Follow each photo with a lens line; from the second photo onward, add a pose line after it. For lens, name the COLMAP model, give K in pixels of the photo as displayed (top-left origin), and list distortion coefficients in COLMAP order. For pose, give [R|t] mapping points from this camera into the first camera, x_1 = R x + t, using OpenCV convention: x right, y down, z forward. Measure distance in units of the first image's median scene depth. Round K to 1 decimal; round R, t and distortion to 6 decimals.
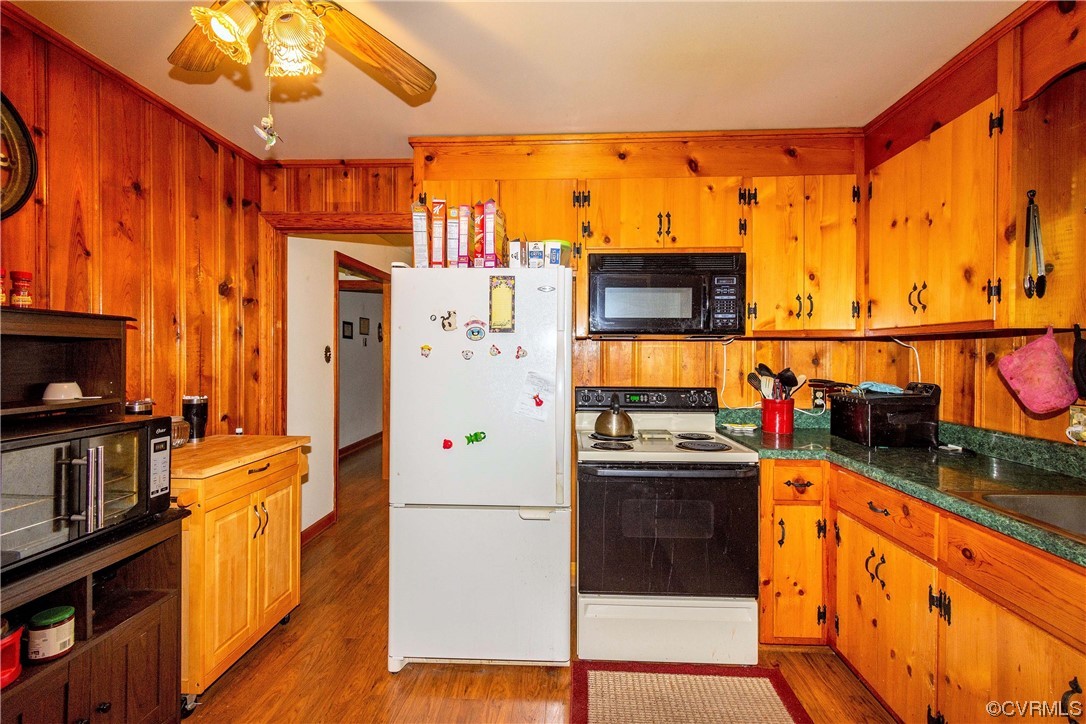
lens RADIAL K [[480.0, 0, 546.6], [0, 480.0, 355.6], [0, 0, 1]] dist [0.003534, -0.000984]
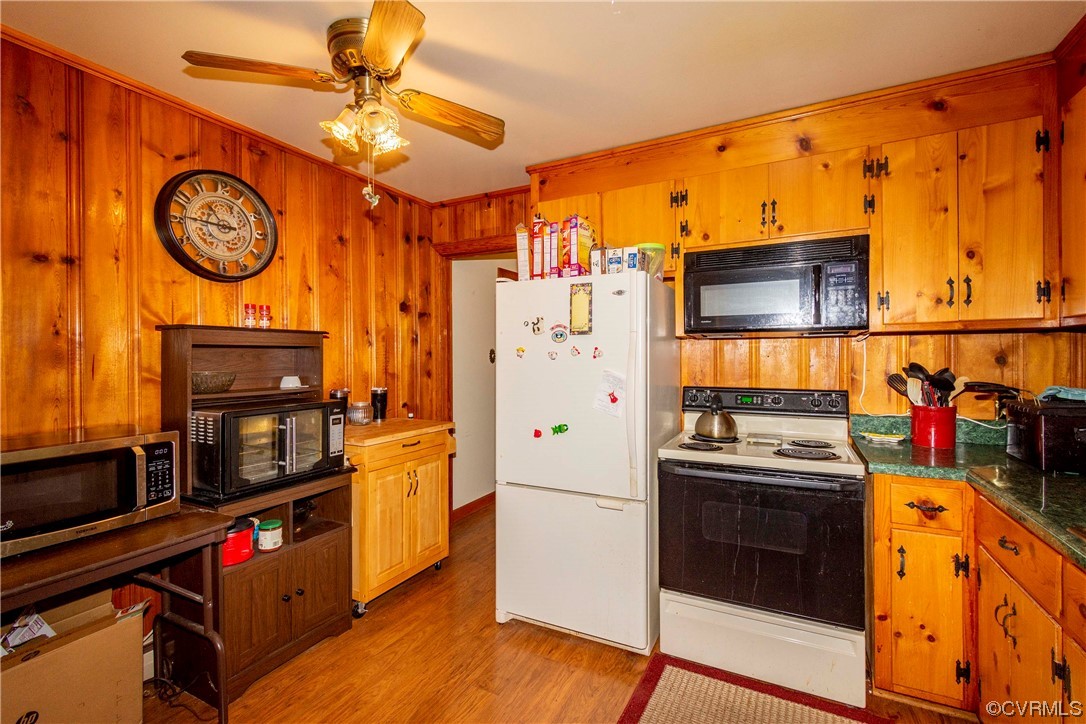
lens RADIAL K [[480.0, 0, 546.6], [0, 480.0, 355.6], [0, 0, 1]] dist [0.003534, -0.000984]
pose [[0.908607, -0.008868, -0.417557, 0.281683], [0.008223, 0.999961, -0.003344, 0.002283], [0.417570, -0.000395, 0.908645, -0.030580]]
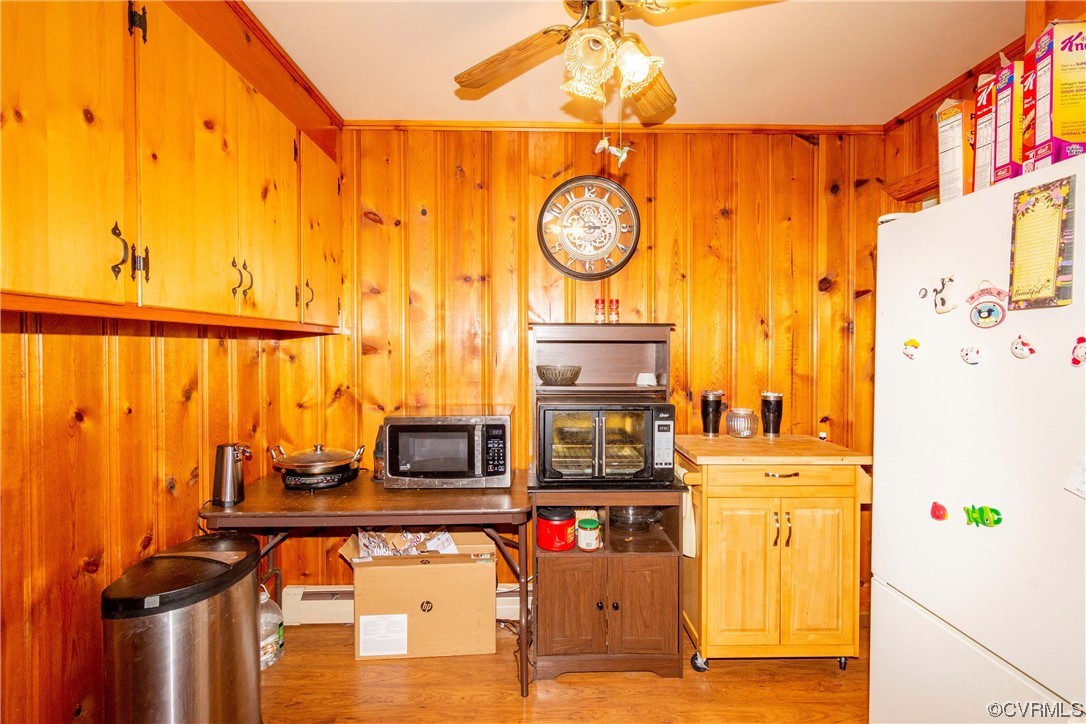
lens RADIAL K [[495.1, 0, 546.7], [0, 495.1, 355.2], [0, 0, 1]] dist [0.000659, -0.000219]
pose [[0.068630, 0.007622, -0.997613, 0.335626], [-0.003850, 0.999965, 0.007375, -0.004164], [0.997635, 0.003335, 0.068657, 0.474306]]
